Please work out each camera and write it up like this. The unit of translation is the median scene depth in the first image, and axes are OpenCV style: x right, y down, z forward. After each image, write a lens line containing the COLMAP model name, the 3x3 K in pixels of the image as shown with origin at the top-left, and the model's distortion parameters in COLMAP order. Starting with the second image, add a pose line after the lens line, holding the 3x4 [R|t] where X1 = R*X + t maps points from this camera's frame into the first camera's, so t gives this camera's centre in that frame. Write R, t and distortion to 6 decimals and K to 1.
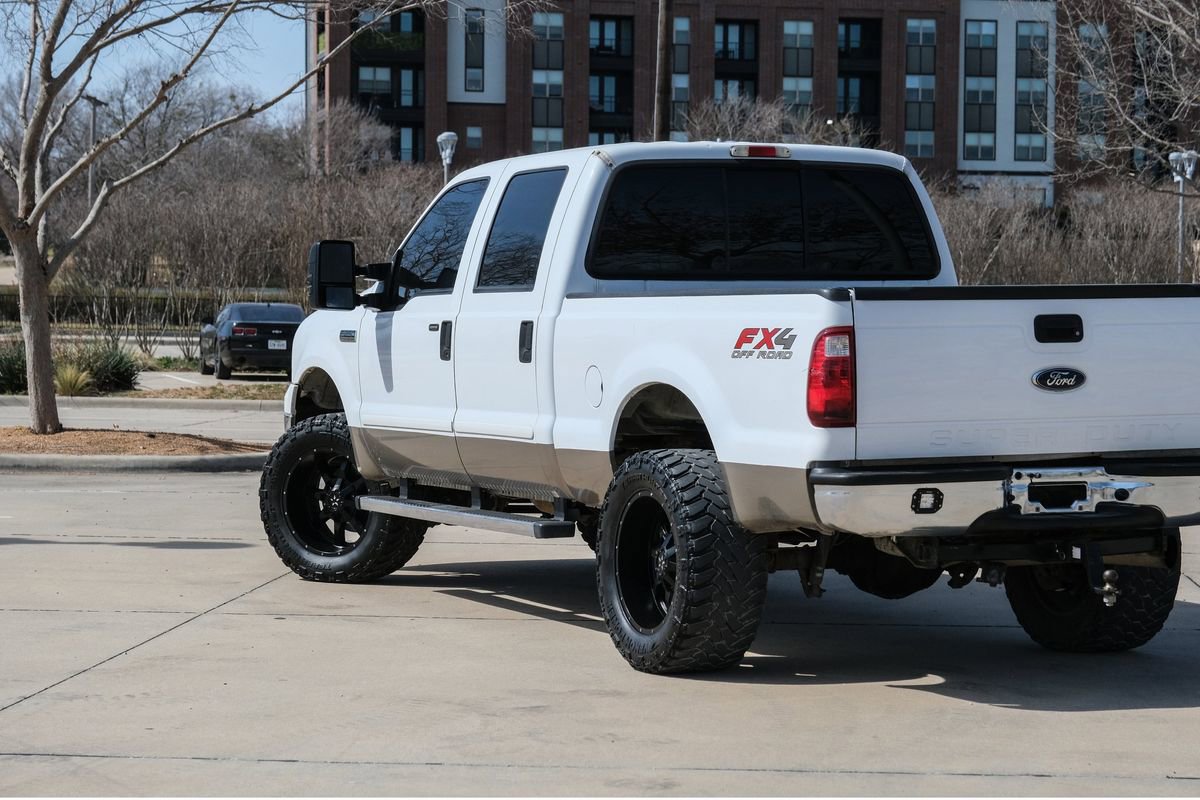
lens RADIAL K [[3452.6, 0, 585.5], [0, 3452.6, 415.8], [0, 0, 1]] dist [0.154007, 1.772132]
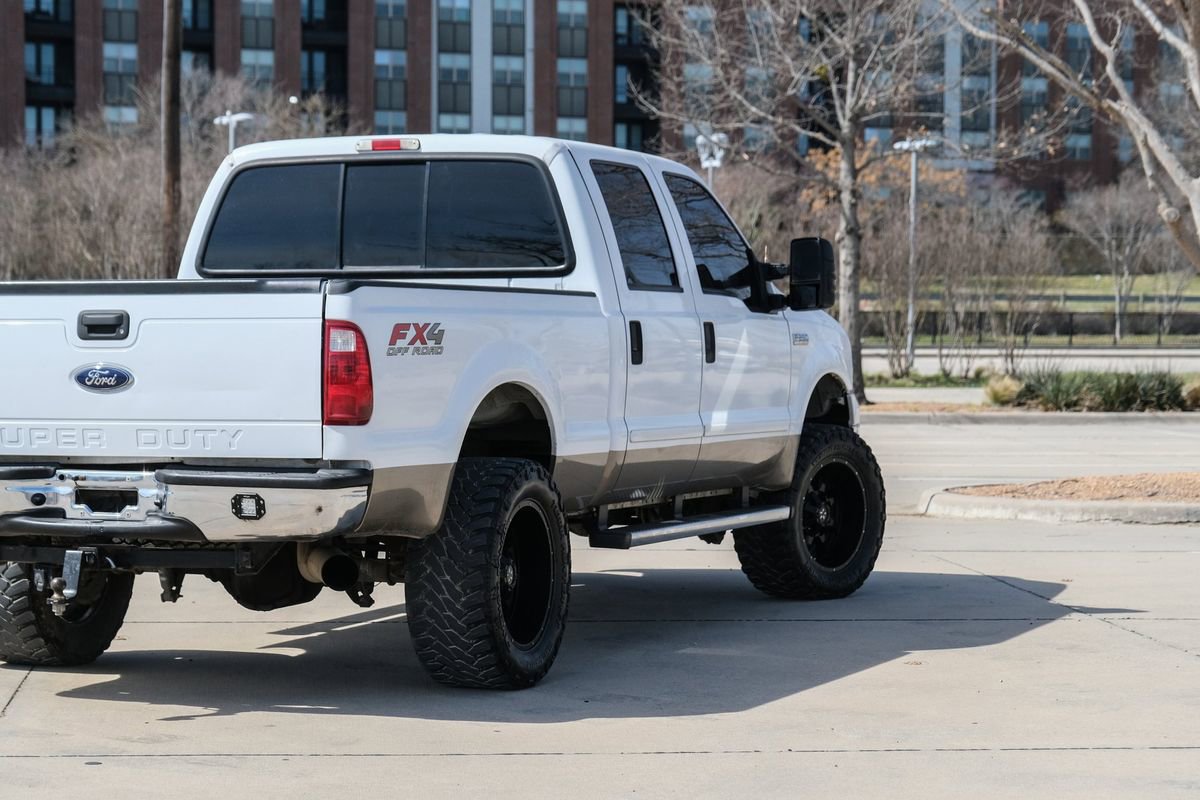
lens RADIAL K [[3403.5, 0, 547.6], [0, 3403.5, 482.9], [0, 0, 1]] dist [0.192406, 1.287006]
pose [[0.980436, -0.010941, 0.196536, -0.042524], [0.006565, 0.999716, 0.022903, -0.003919], [-0.196731, -0.021164, 0.980229, 0.099092]]
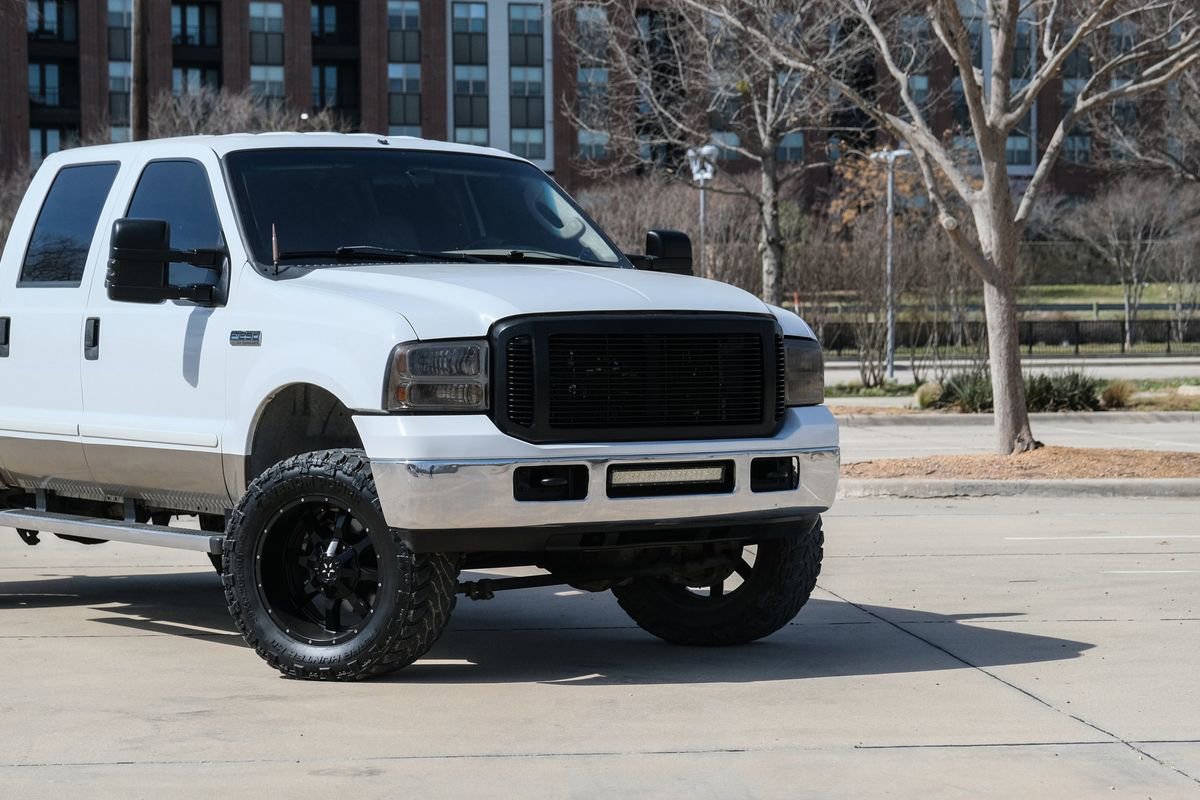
lens RADIAL K [[4019.1, 0, 596.7], [0, 4019.1, 517.2], [0, 0, 1]] dist [0.148762, 0.985561]
pose [[0.987133, -0.023371, 0.158186, -0.021504], [0.021227, 0.999659, 0.015227, 0.003890], [-0.158488, -0.011674, 0.987292, -0.035017]]
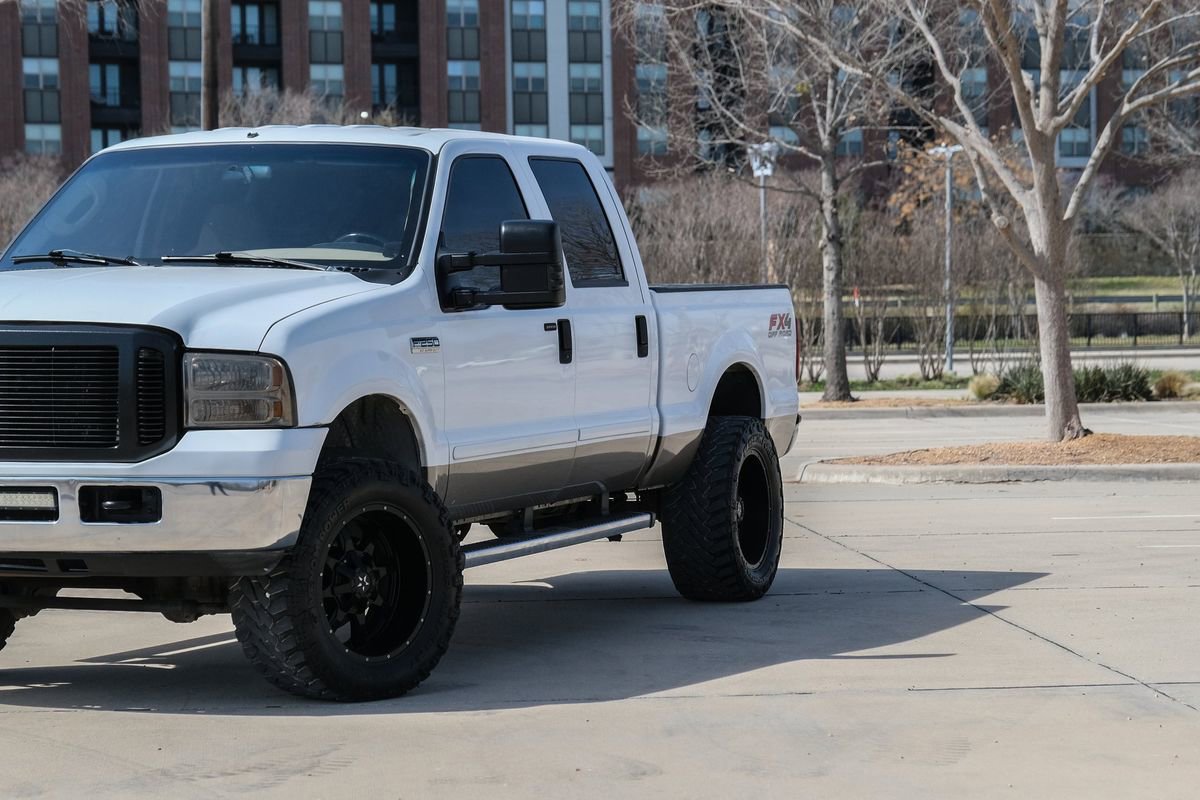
lens RADIAL K [[4220.4, 0, 618.8], [0, 4220.4, 547.7], [0, 0, 1]] dist [0.153900, 2.604033]
pose [[0.988039, -0.031526, 0.150948, -0.032854], [0.028655, 0.999365, 0.021157, 0.005395], [-0.151519, -0.016579, 0.988315, -0.089454]]
